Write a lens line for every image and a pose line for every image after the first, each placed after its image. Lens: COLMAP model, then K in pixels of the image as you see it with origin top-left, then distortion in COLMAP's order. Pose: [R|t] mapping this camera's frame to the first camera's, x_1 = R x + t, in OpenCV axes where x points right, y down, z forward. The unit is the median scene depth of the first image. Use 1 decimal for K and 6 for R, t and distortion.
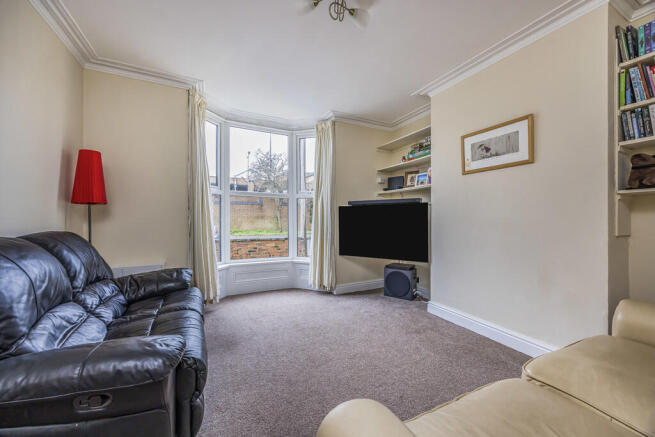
lens RADIAL K [[248.6, 0, 335.4], [0, 248.6, 219.3], [0, 0, 1]] dist [0.000764, -0.000151]
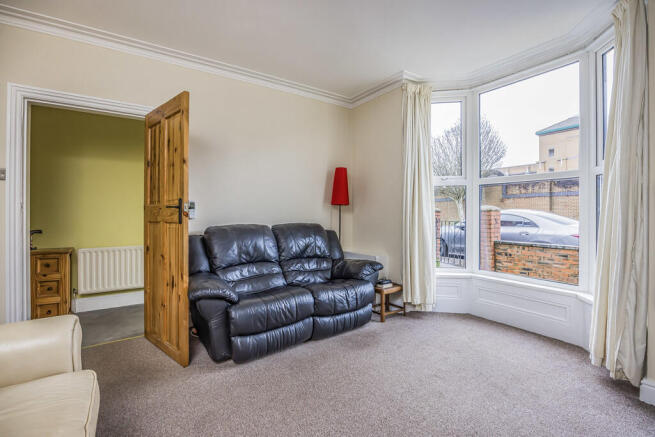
lens RADIAL K [[289.0, 0, 327.5], [0, 289.0, 218.5], [0, 0, 1]] dist [-0.002214, -0.000075]
pose [[0.153850, 0.012349, -0.988017, 0.558794], [-0.001613, 0.999924, 0.012246, -0.006173], [0.988093, -0.000290, 0.153858, 0.588157]]
